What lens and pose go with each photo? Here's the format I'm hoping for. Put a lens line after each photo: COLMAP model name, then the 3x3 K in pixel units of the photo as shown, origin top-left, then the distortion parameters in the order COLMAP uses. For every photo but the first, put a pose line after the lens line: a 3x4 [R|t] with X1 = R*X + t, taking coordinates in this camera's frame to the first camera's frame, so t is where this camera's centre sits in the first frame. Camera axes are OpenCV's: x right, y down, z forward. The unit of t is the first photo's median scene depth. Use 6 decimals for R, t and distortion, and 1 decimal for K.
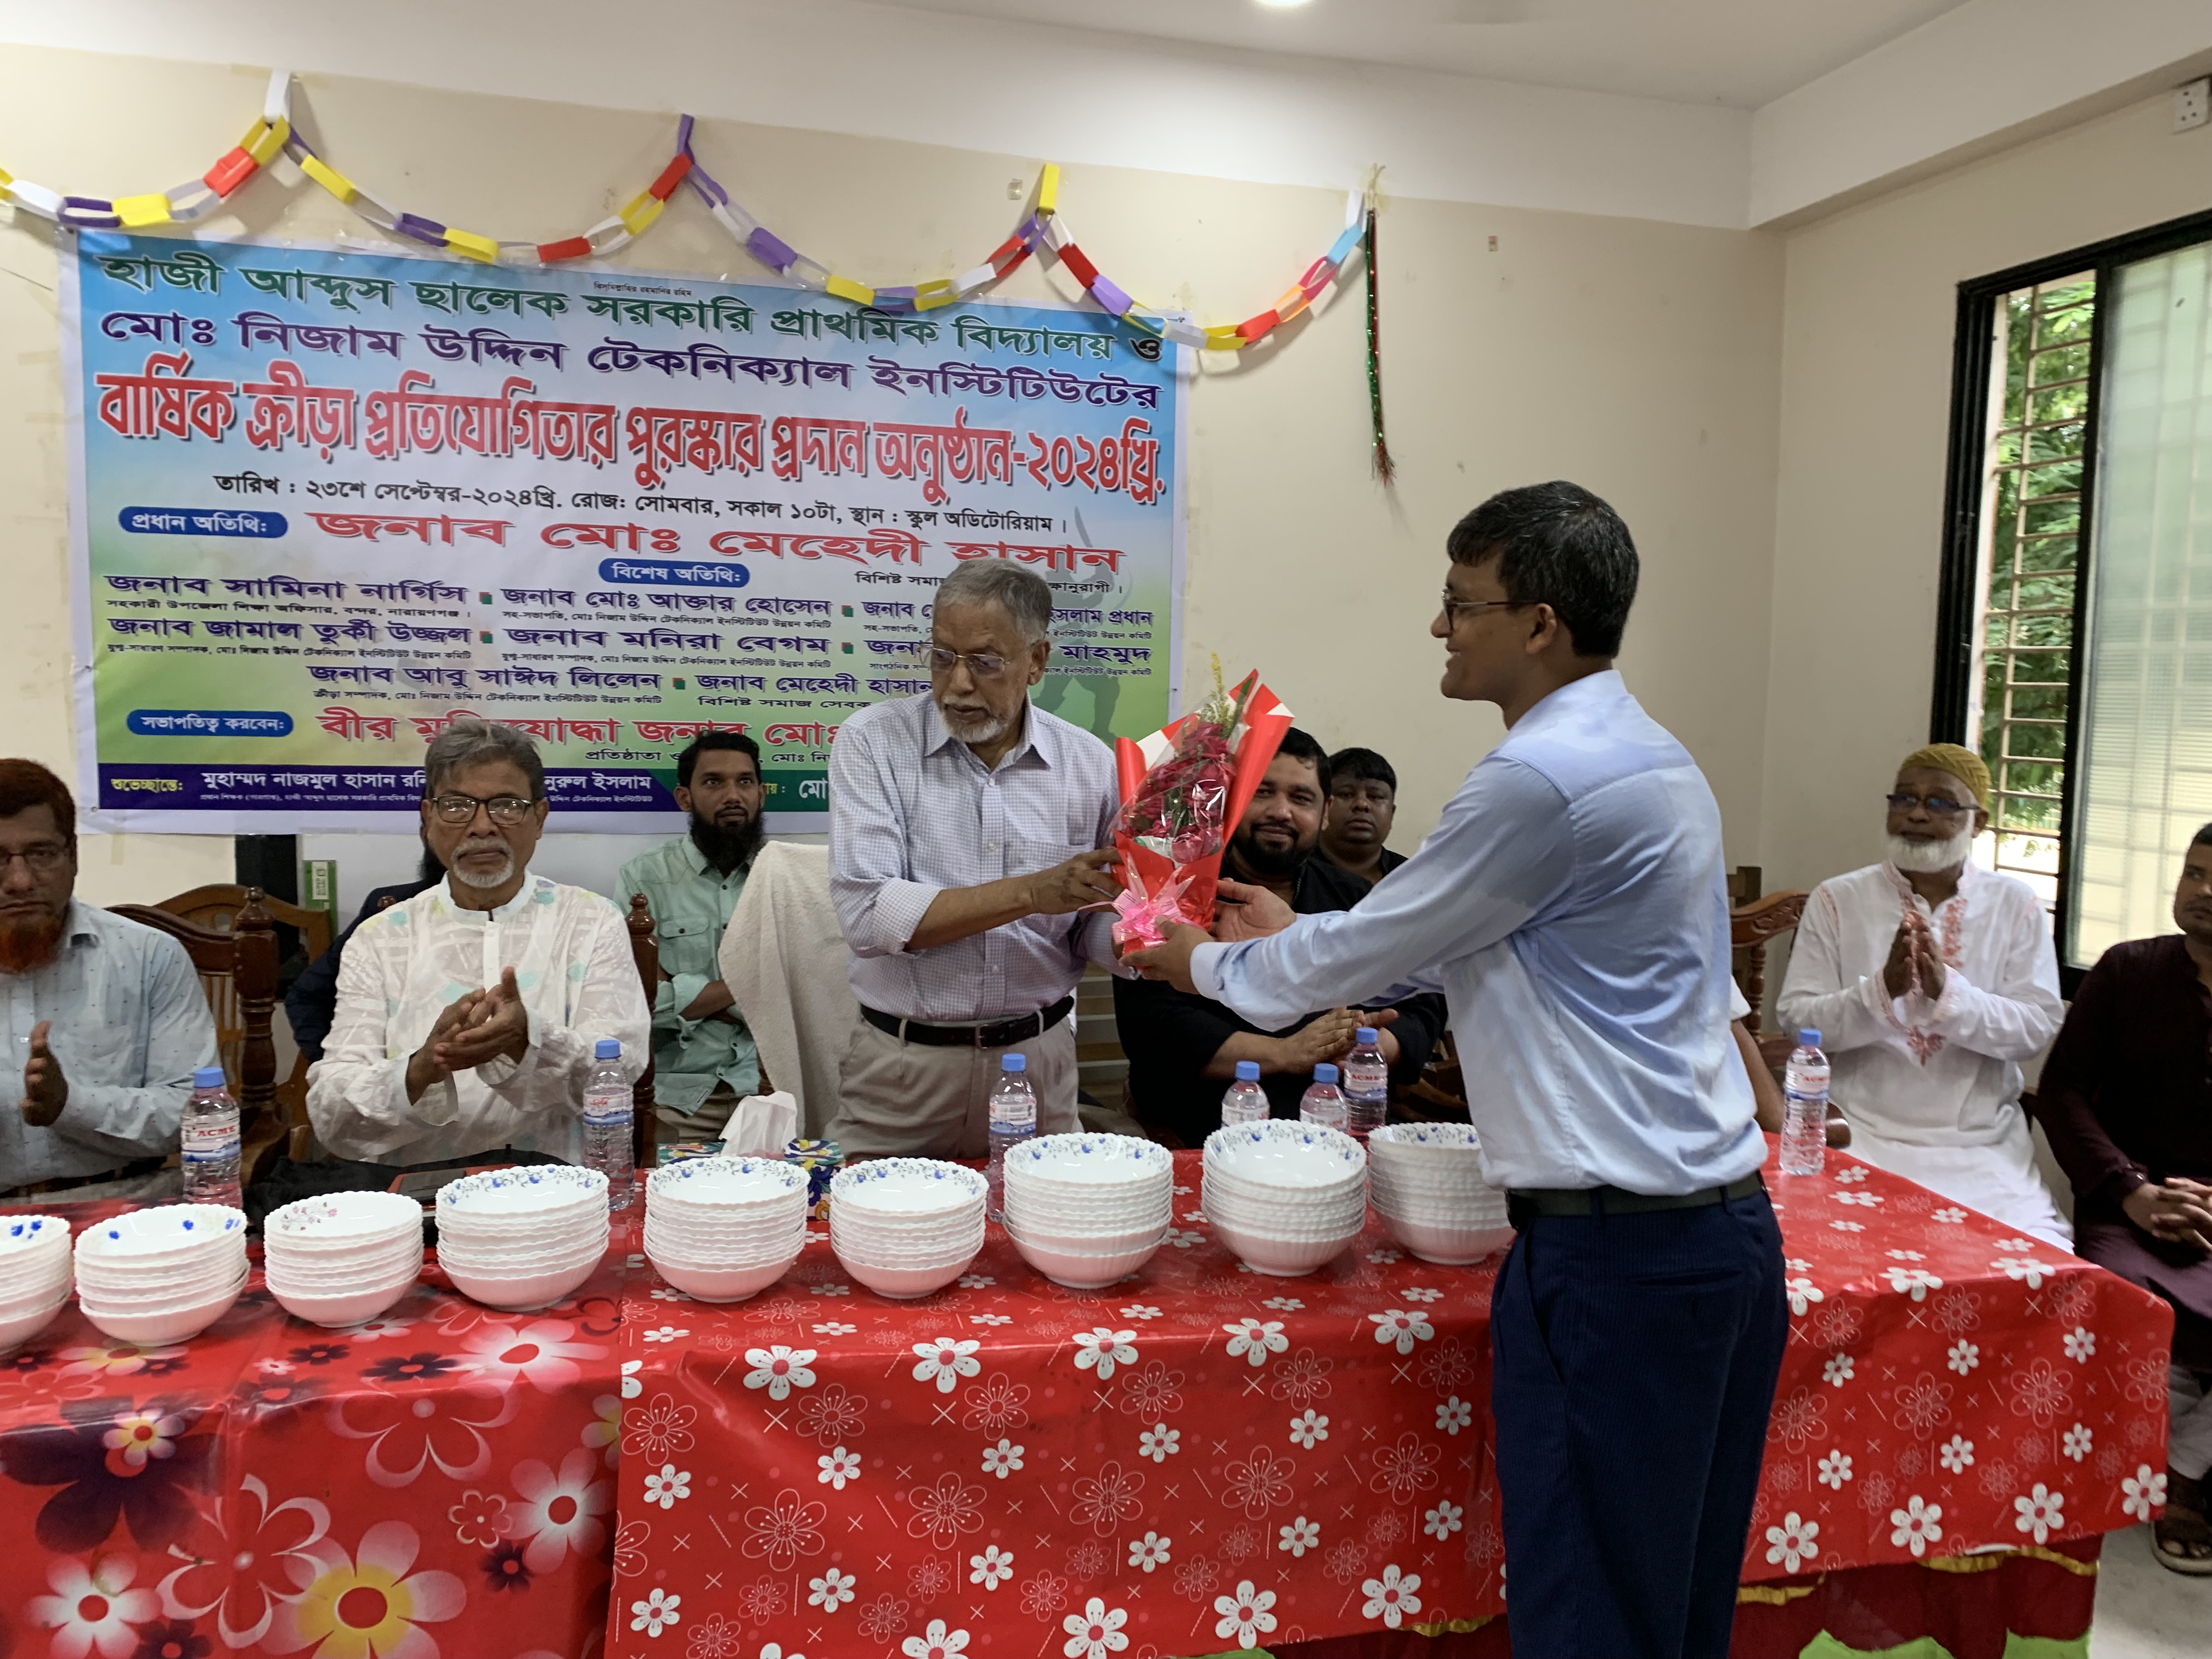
lens RADIAL K [[1692.8, 0, 1120.5], [0, 1692.8, 833.6], [0, 0, 1]] dist [0.040833, -0.052778]
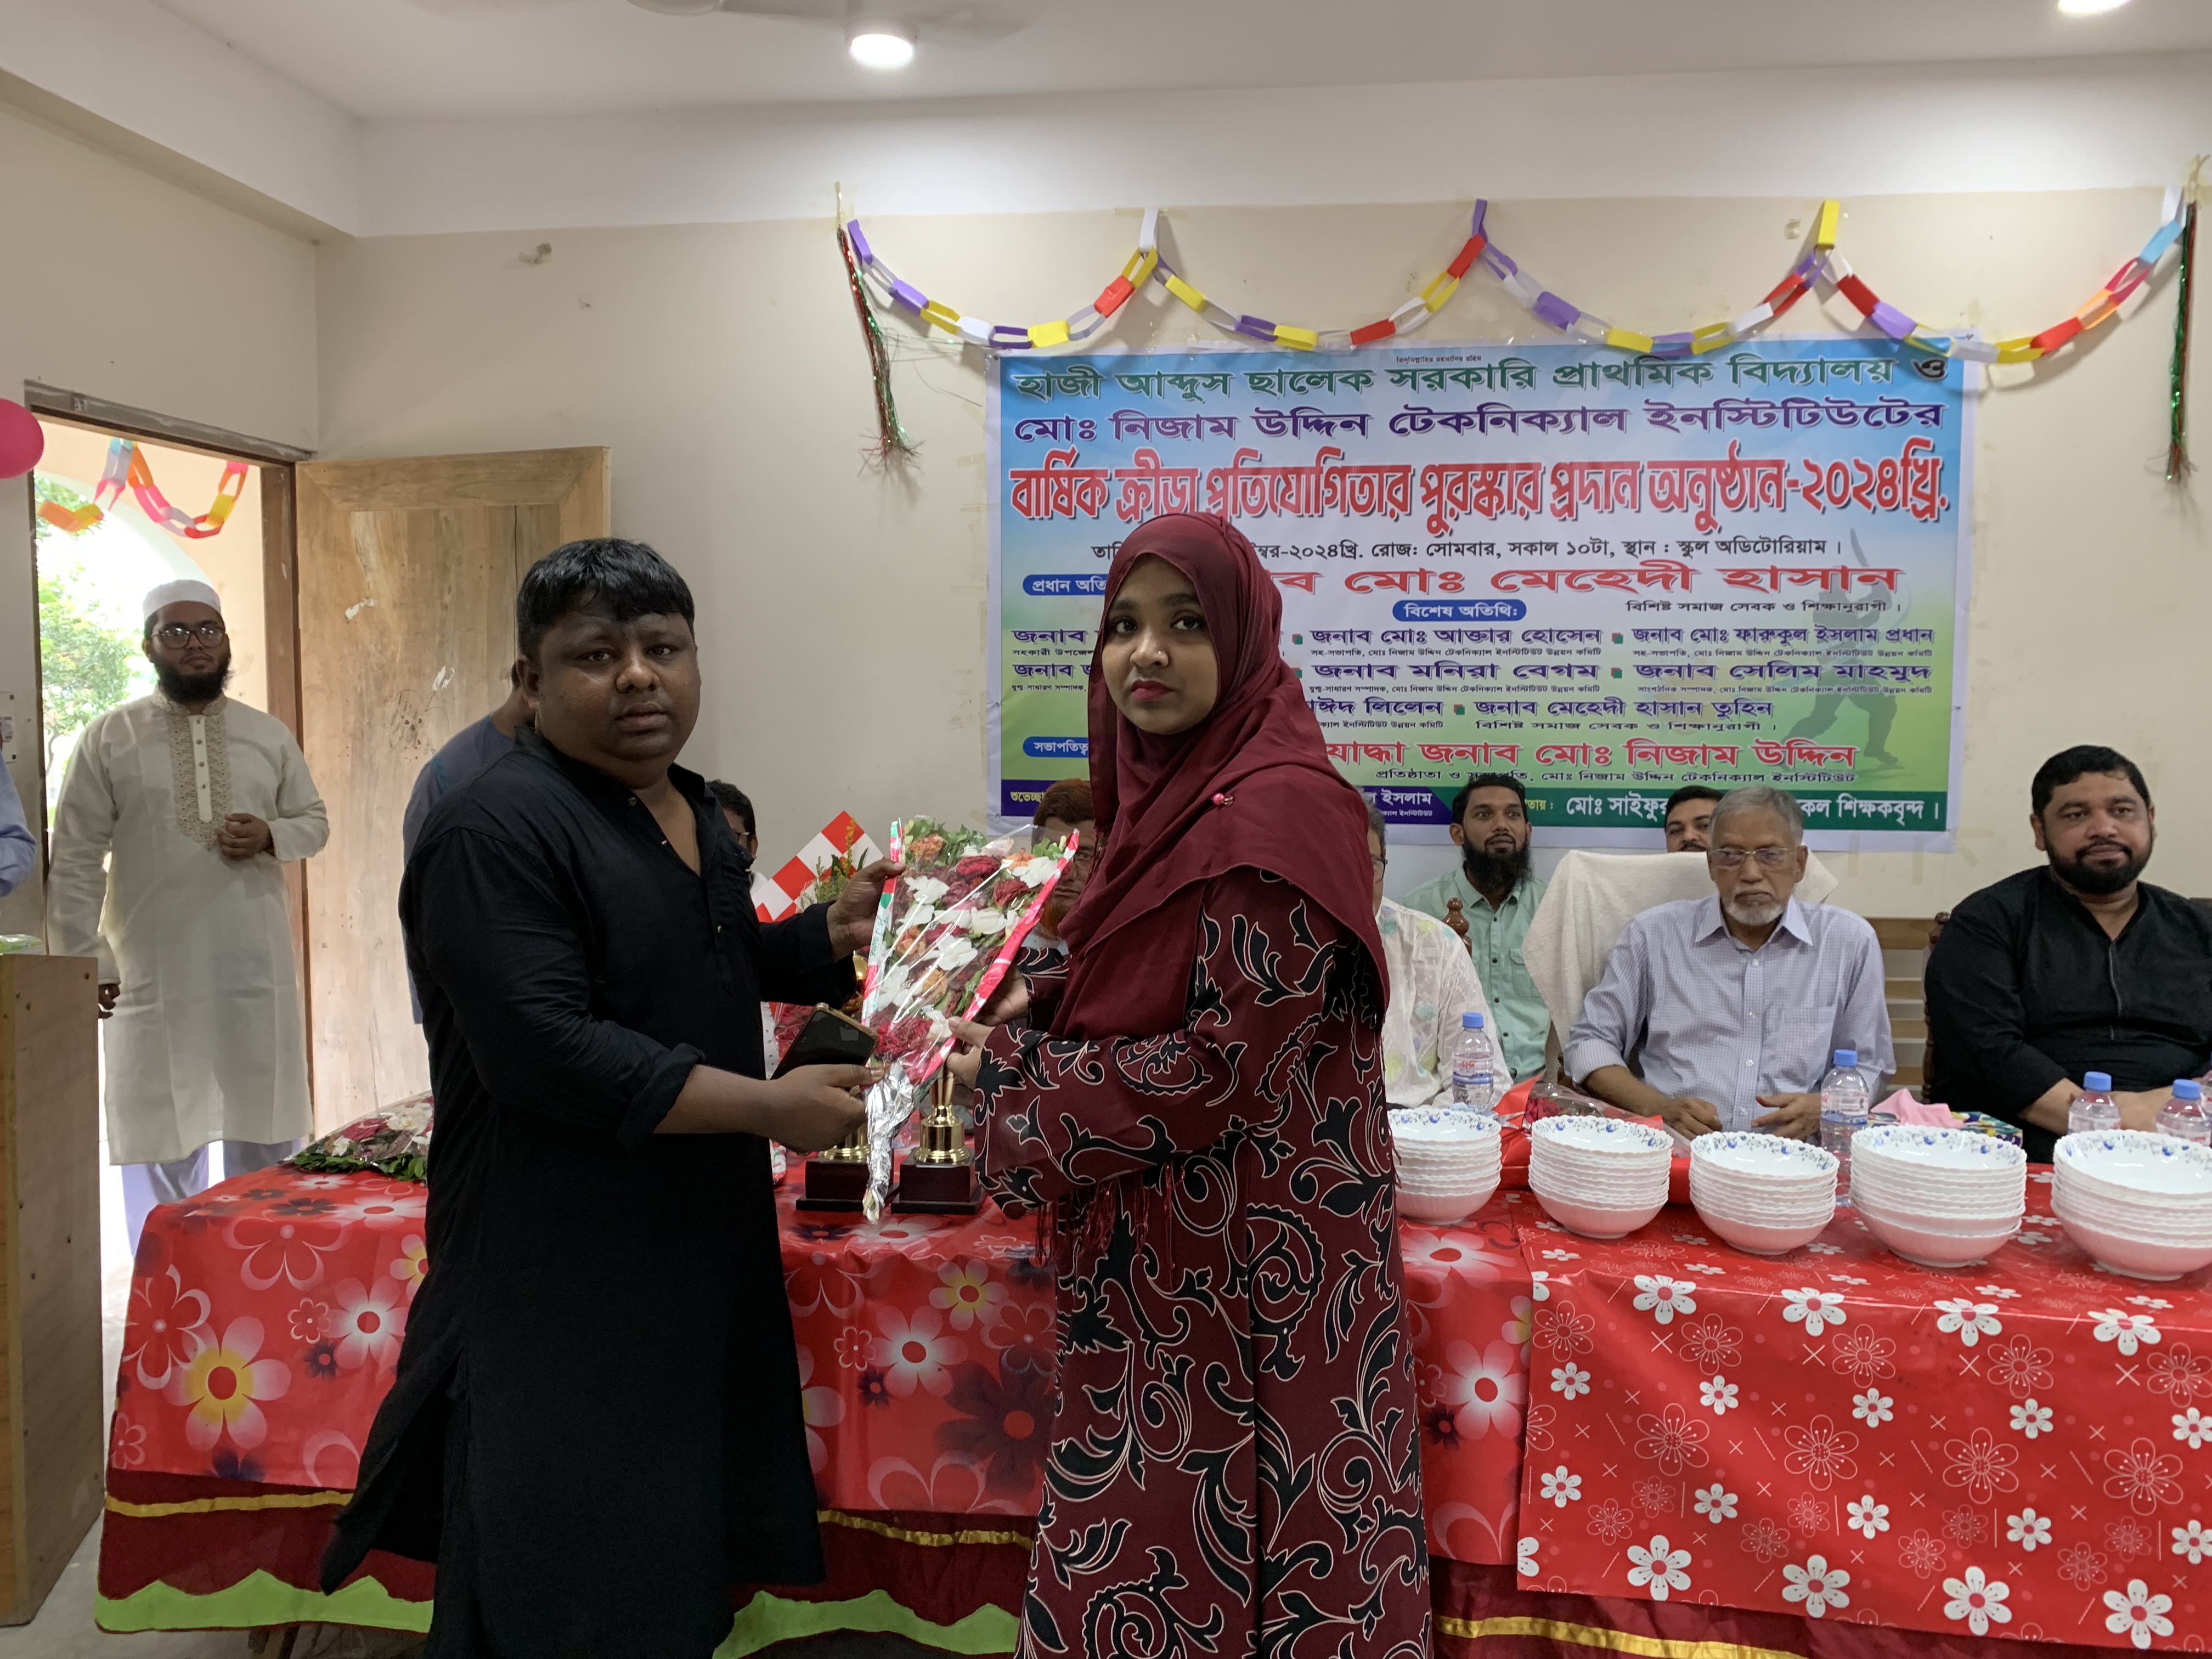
lens RADIAL K [[1692.8, 0, 1115.6], [0, 1692.8, 806.2], [0, 0, 1]] dist [0.040833, -0.052778]
pose [[0.925156, 0.010302, -0.379447, -0.049770], [-0.021522, 0.999447, -0.025338, 0.007737], [0.378976, 0.031608, 0.924867, -0.107801]]
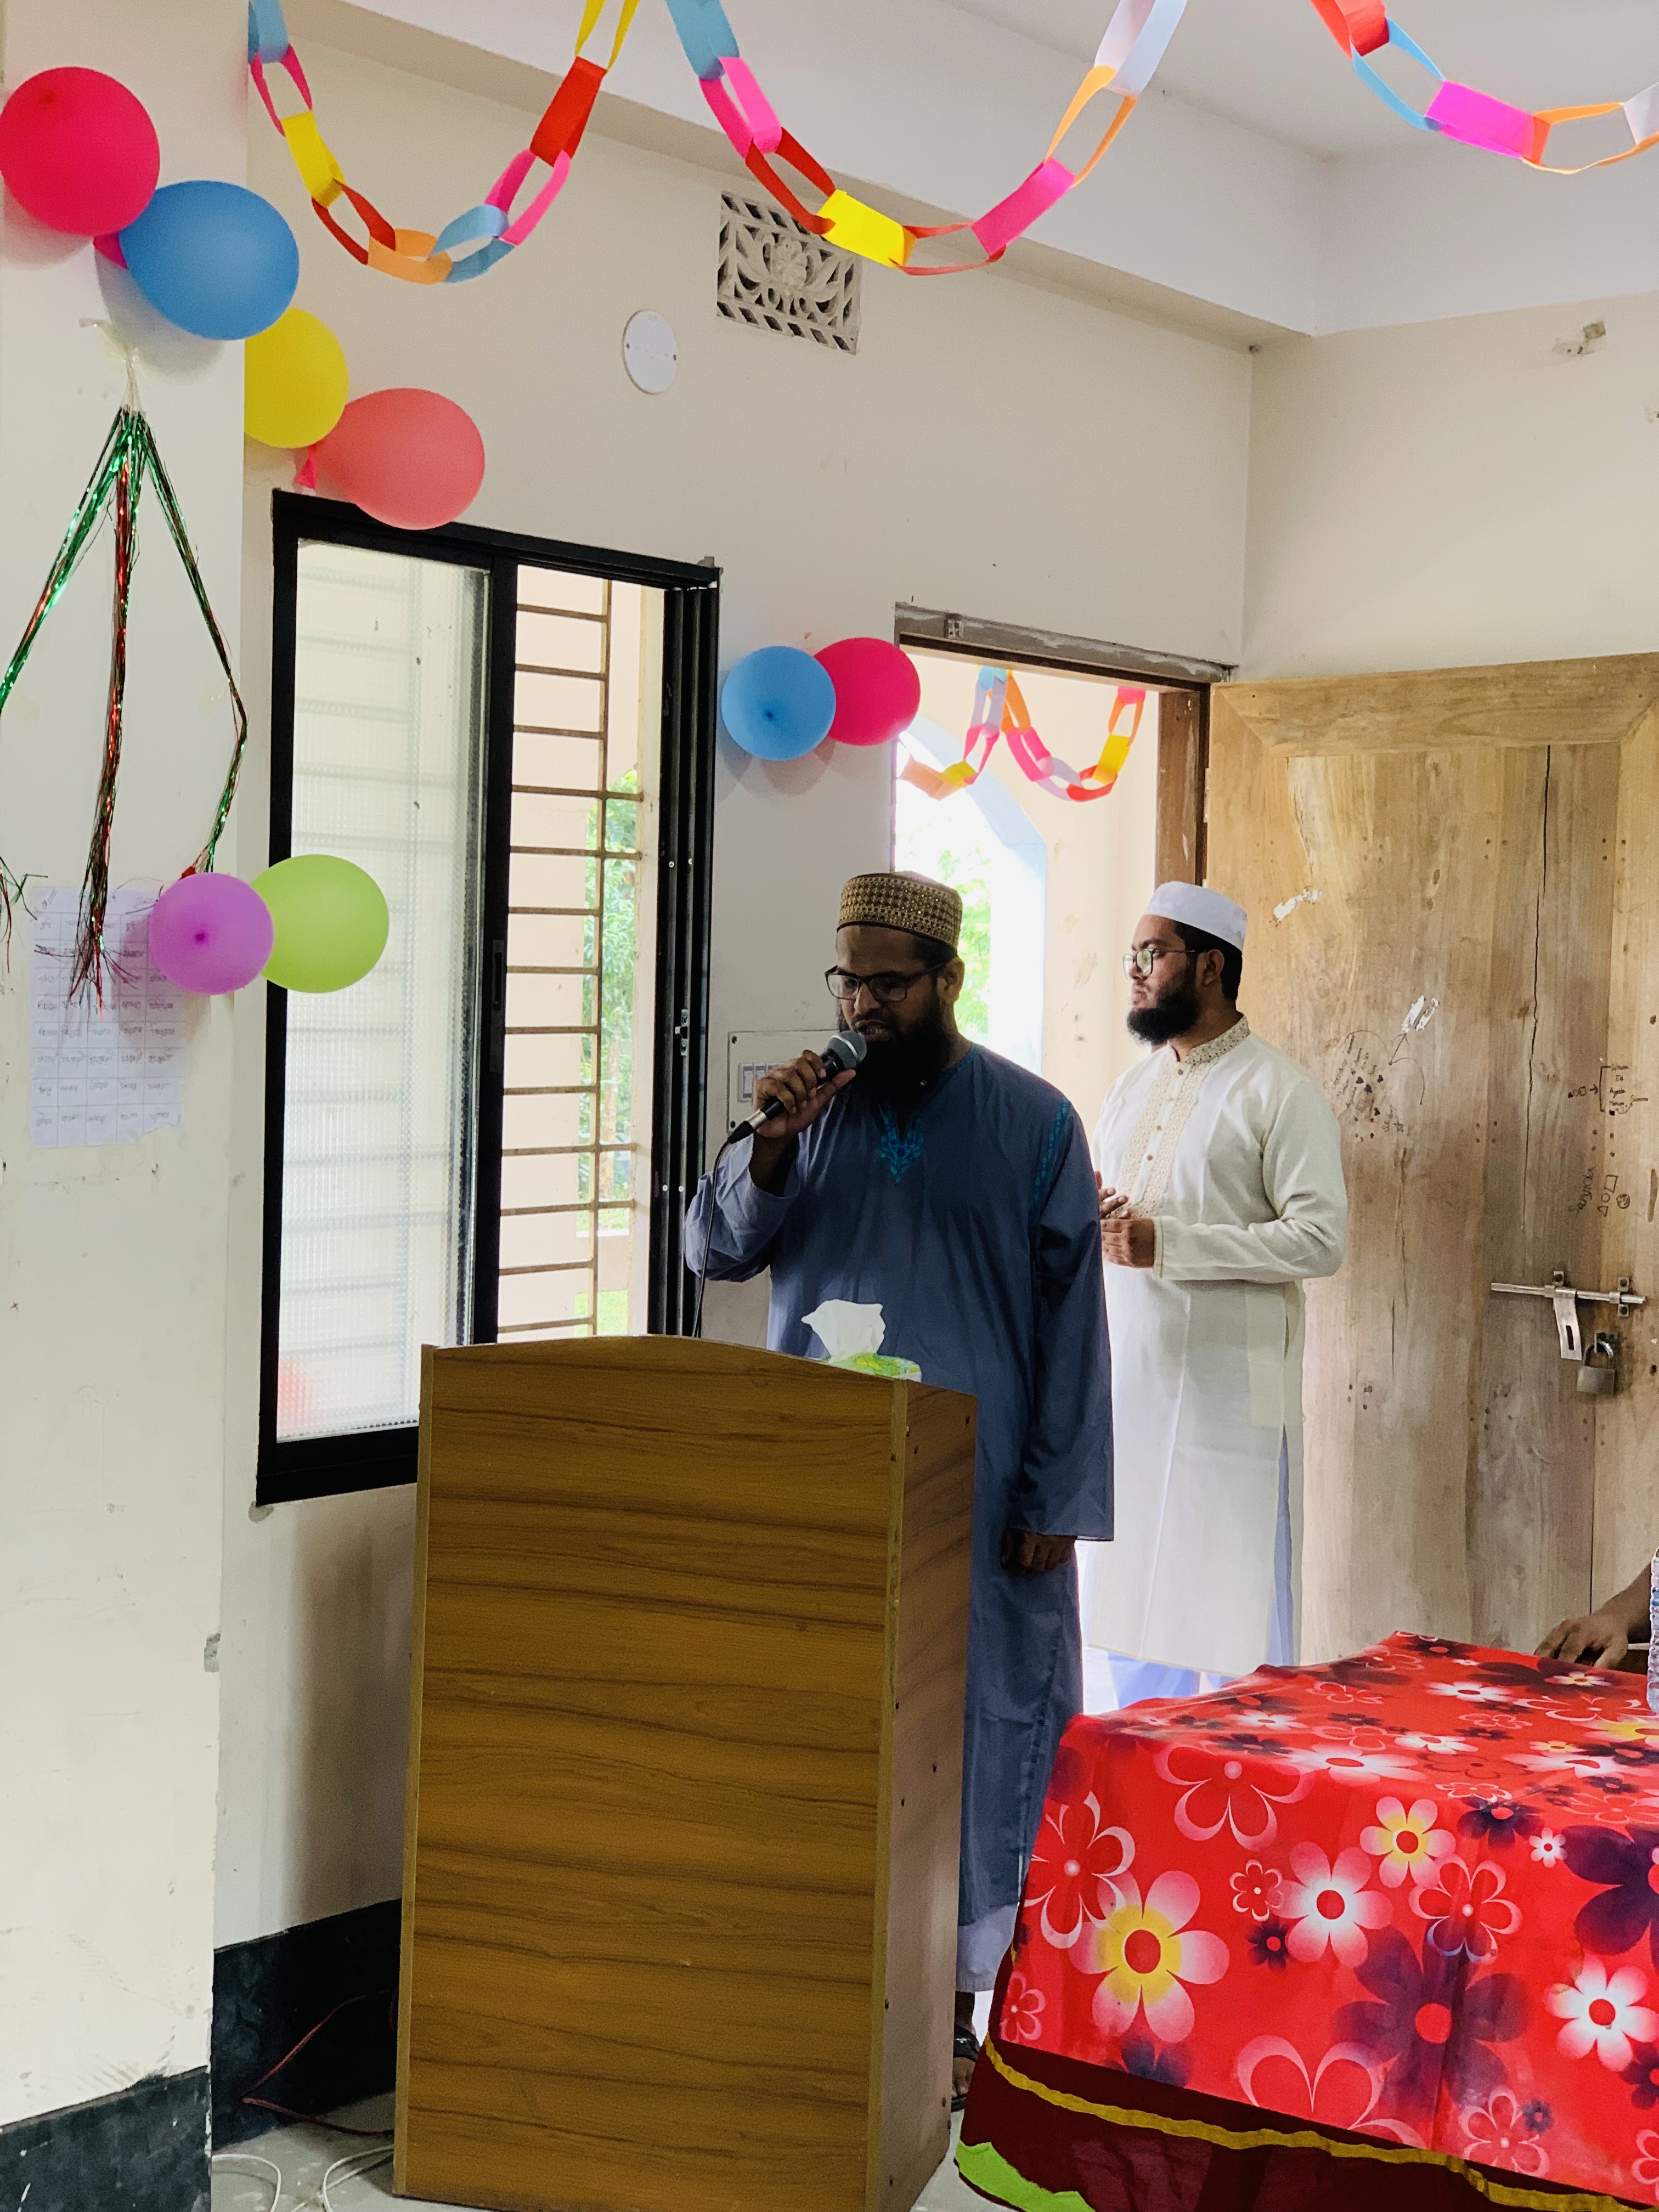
lens RADIAL K [[3300.6, 0, 809.6], [0, 3300.6, 1094.9], [0, 0, 1]] dist [0.060788, 0.000000]
pose [[0.605177, 0.022342, -0.795777, 0.082257], [-0.083159, 0.995912, -0.035280, 0.009587], [0.791736, 0.087527, 0.604561, -0.294017]]
